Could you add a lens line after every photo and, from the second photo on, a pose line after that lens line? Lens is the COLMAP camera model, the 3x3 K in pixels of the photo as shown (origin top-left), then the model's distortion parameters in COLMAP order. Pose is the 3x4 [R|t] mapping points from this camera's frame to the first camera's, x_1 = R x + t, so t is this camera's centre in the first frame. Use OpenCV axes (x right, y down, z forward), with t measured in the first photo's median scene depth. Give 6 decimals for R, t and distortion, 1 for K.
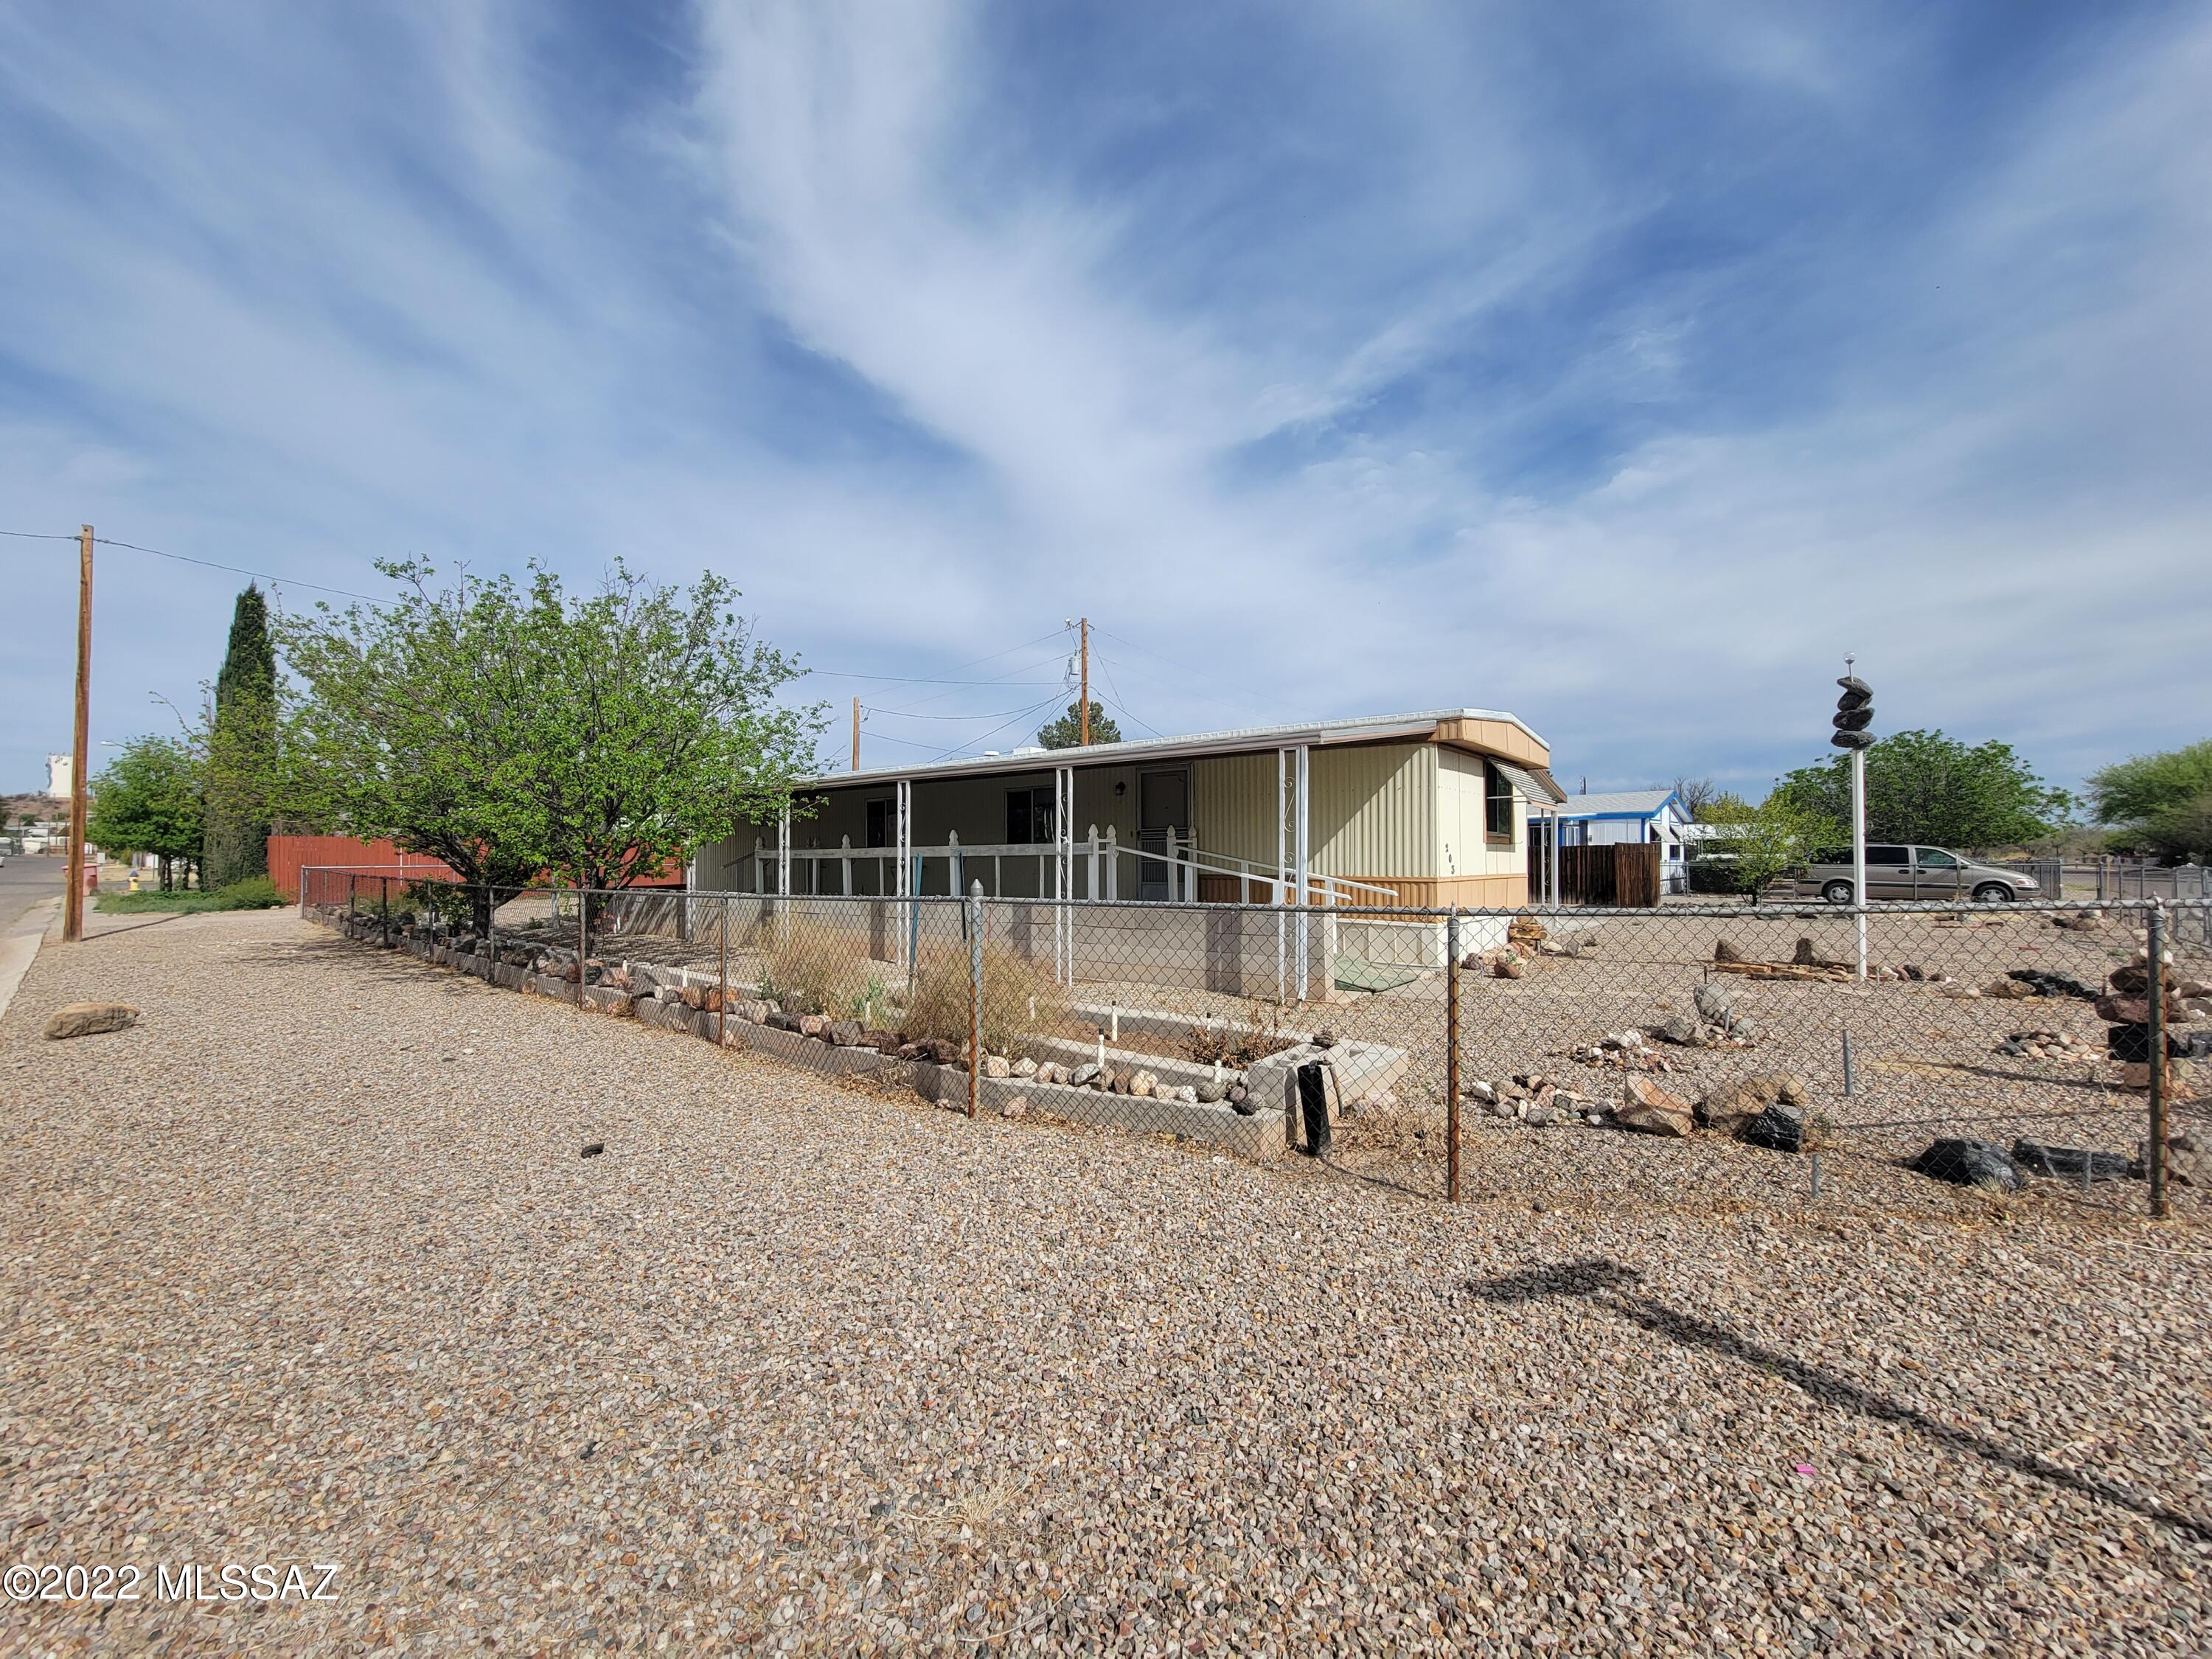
lens RADIAL K [[900.7, 0, 1105.3], [0, 900.7, 840.0], [0, 0, 1]] dist [-0.000211, -0.000216]
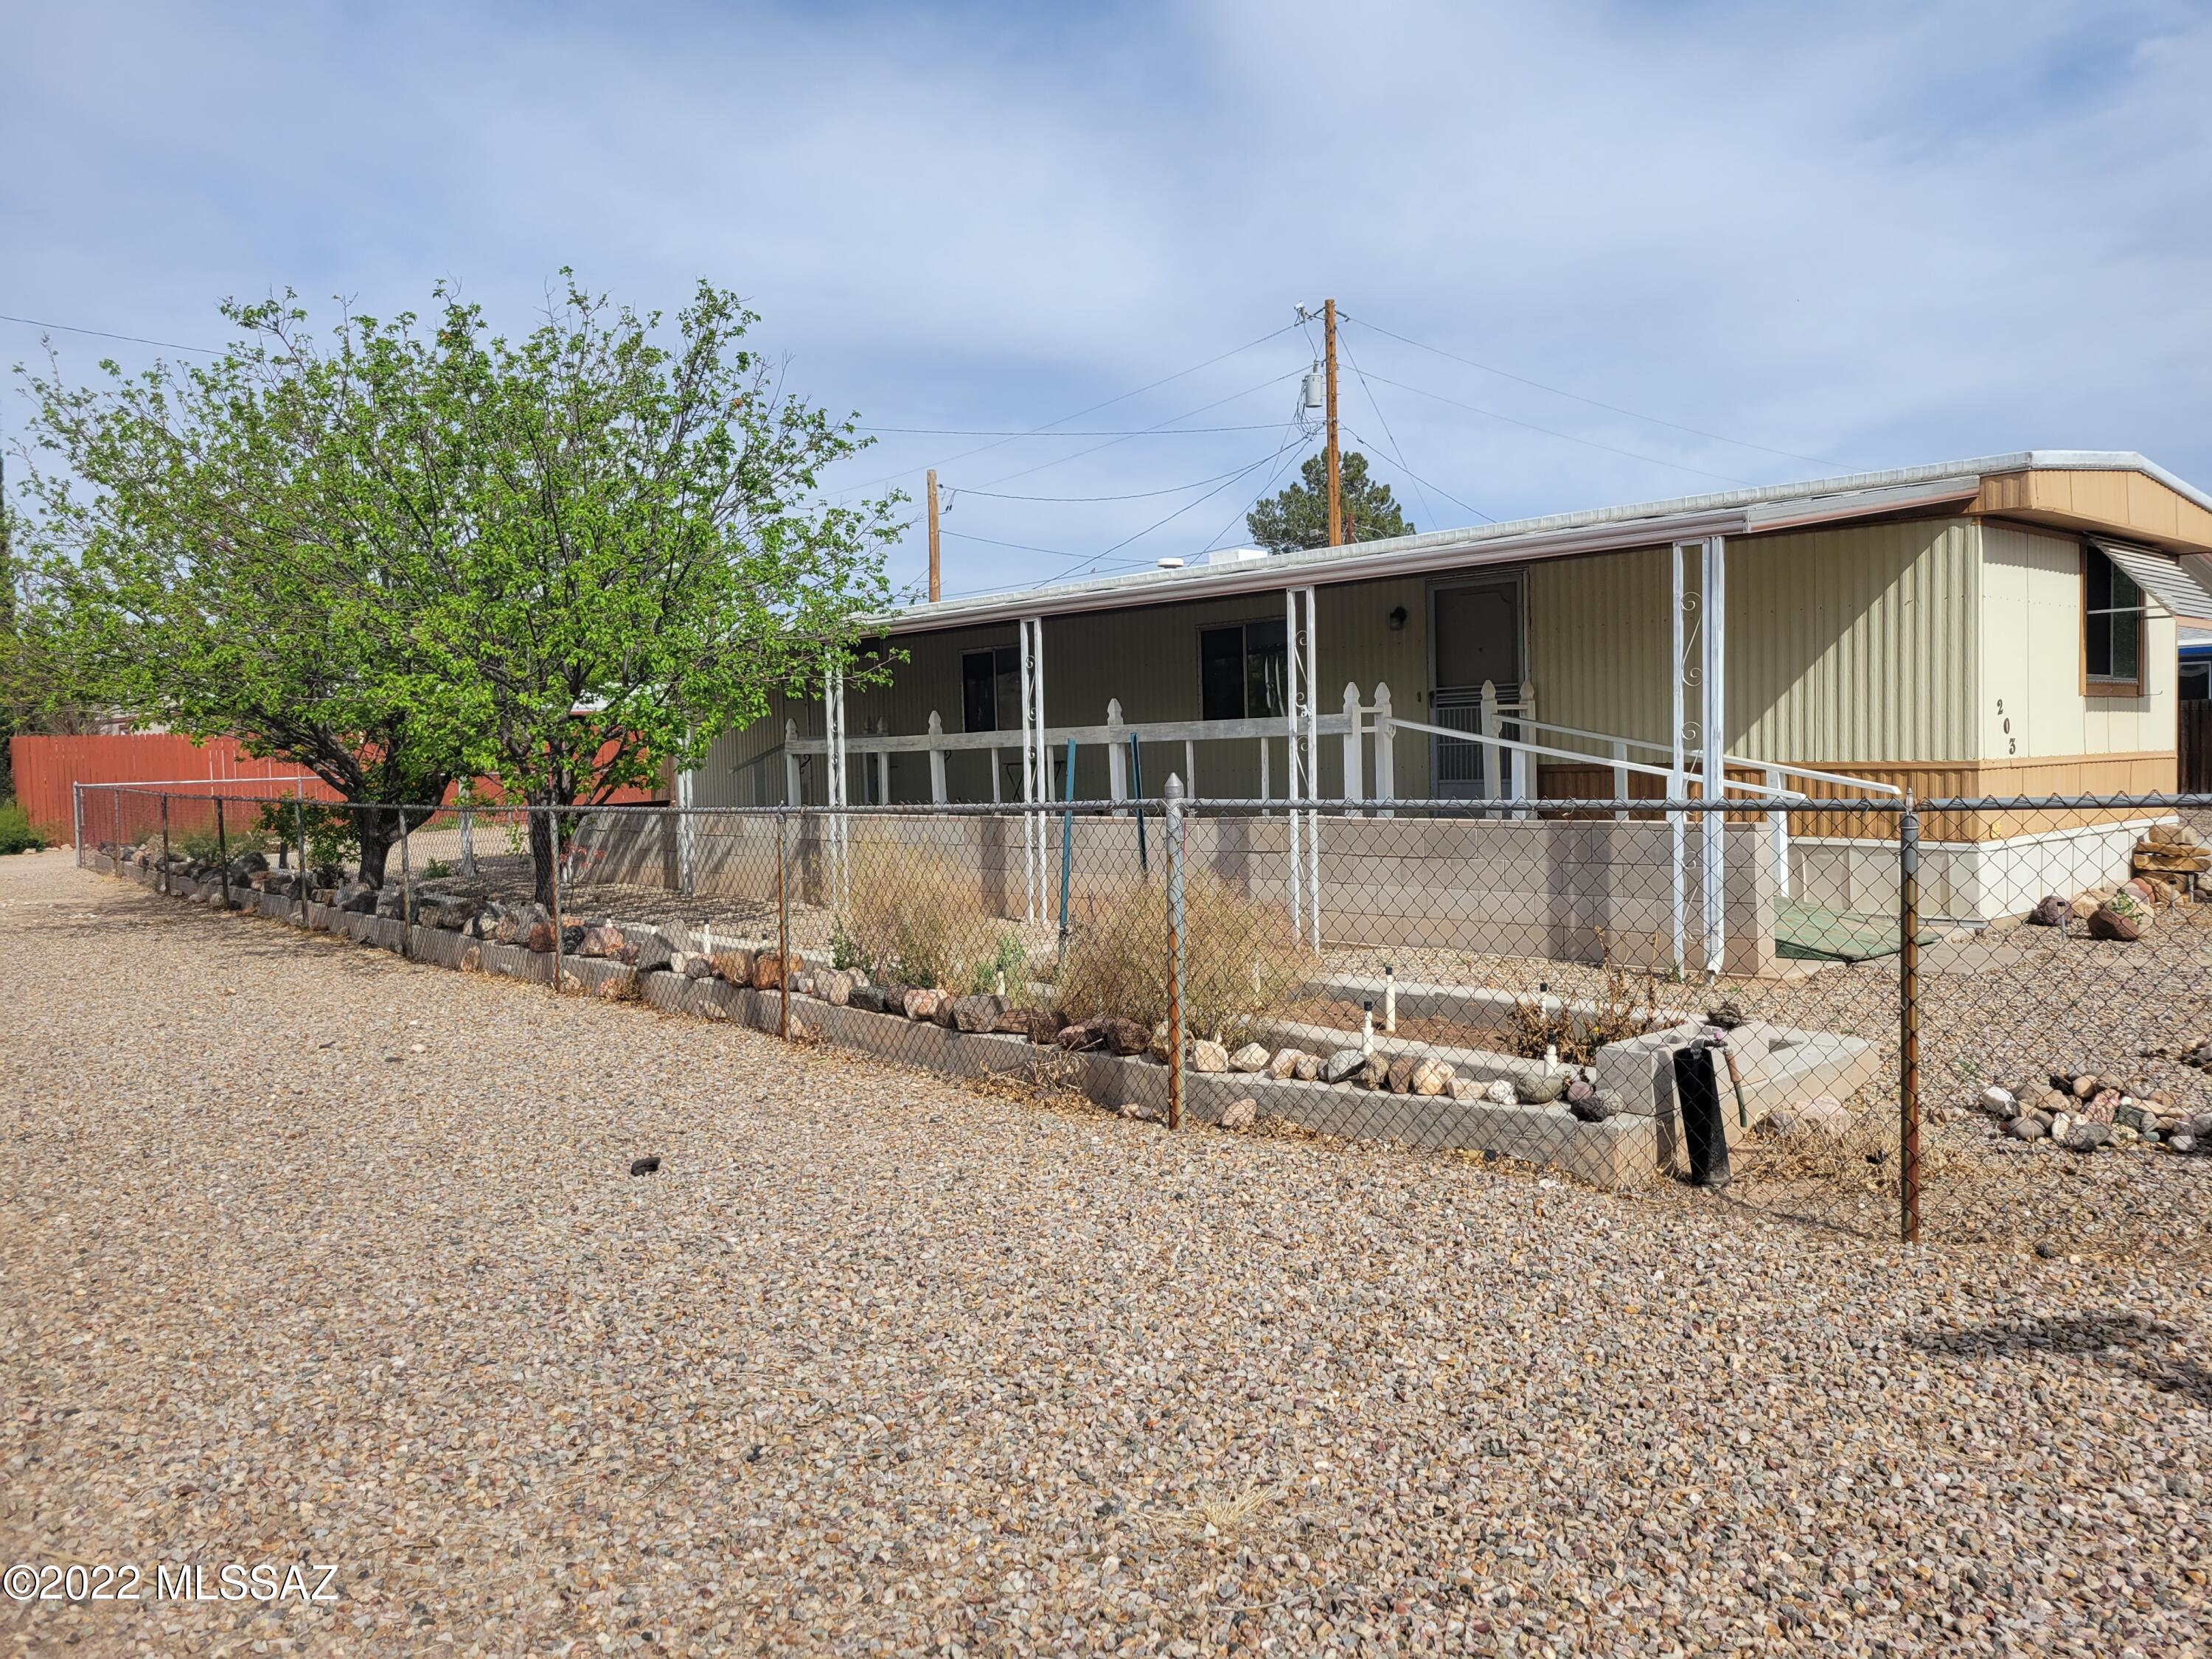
lens RADIAL K [[1706.7, 0, 1106.0], [0, 1706.7, 829.5], [0, 0, 1]] dist [0.025900, -0.009672]
pose [[0.987375, -0.014623, -0.157723, 0.005508], [0.025390, 0.997465, 0.066471, -0.000124], [0.156351, -0.069636, 0.985244, -0.257293]]
